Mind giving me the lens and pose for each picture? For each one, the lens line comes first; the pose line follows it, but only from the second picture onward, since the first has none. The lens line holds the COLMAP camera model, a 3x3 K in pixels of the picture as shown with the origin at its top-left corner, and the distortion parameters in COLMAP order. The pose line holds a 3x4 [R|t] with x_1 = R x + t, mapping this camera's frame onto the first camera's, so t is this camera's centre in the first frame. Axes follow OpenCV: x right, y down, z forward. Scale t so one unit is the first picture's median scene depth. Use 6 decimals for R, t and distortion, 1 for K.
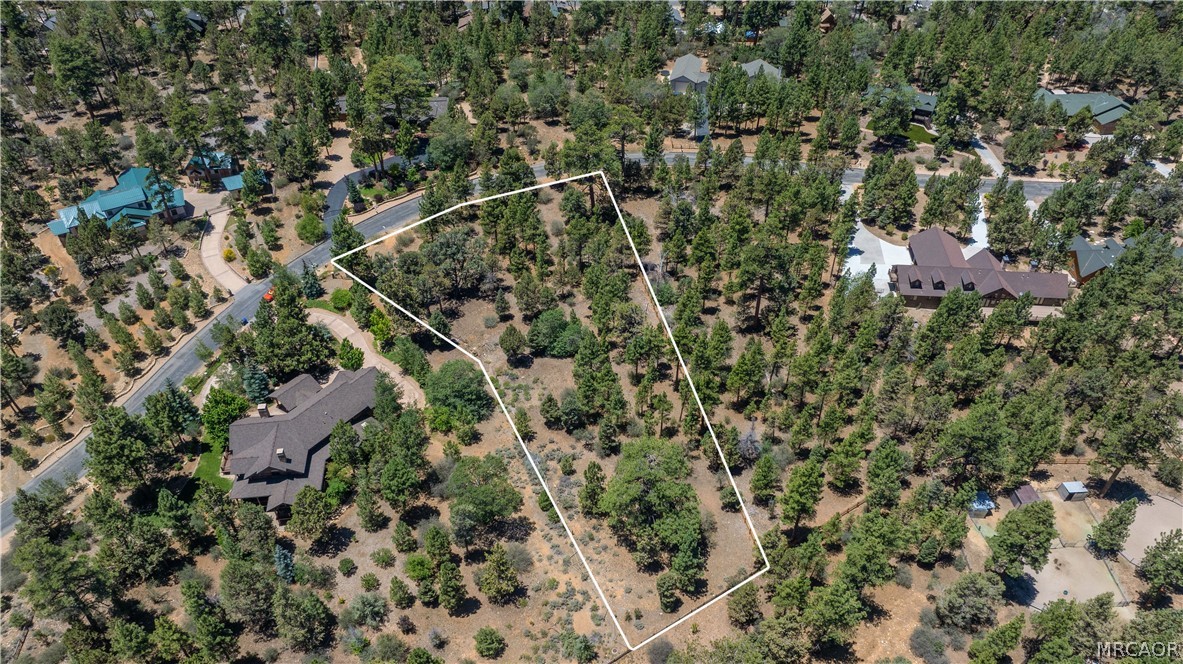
lens RADIAL K [[826.8, 0, 591.5], [0, 826.8, 332.0], [0, 0, 1]] dist [-0.005095, 0.001791]
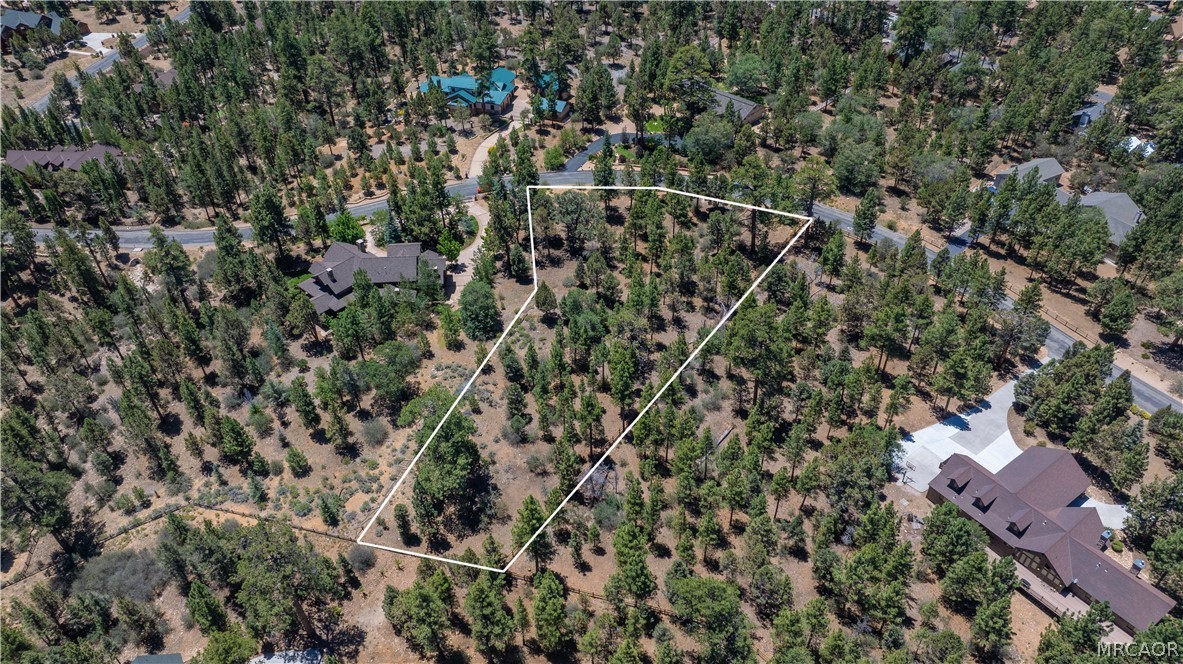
lens RADIAL K [[835.4, 0, 591.5], [0, 835.4, 332.0], [0, 0, 1]] dist [0.002589, 0.003294]
pose [[0.655387, 0.475968, -0.586449, 0.506612], [-0.484776, 0.860500, 0.156630, -0.125544], [0.579190, 0.181643, 0.794698, 0.145542]]
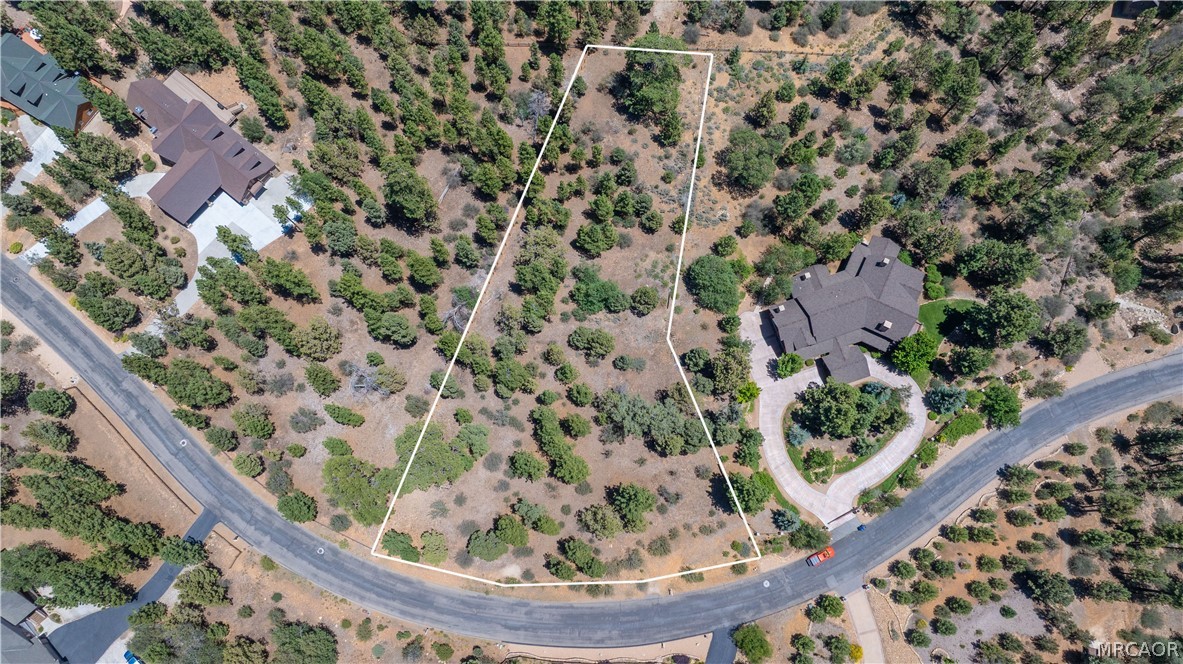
lens RADIAL K [[835.4, 0, 591.5], [0, 835.4, 332.0], [0, 0, 1]] dist [0.002589, 0.003294]
pose [[-0.833545, -0.532535, 0.147001, -0.178411], [0.374427, -0.348920, 0.859104, -0.760765], [-0.406211, 0.771143, 0.490236, 0.464035]]
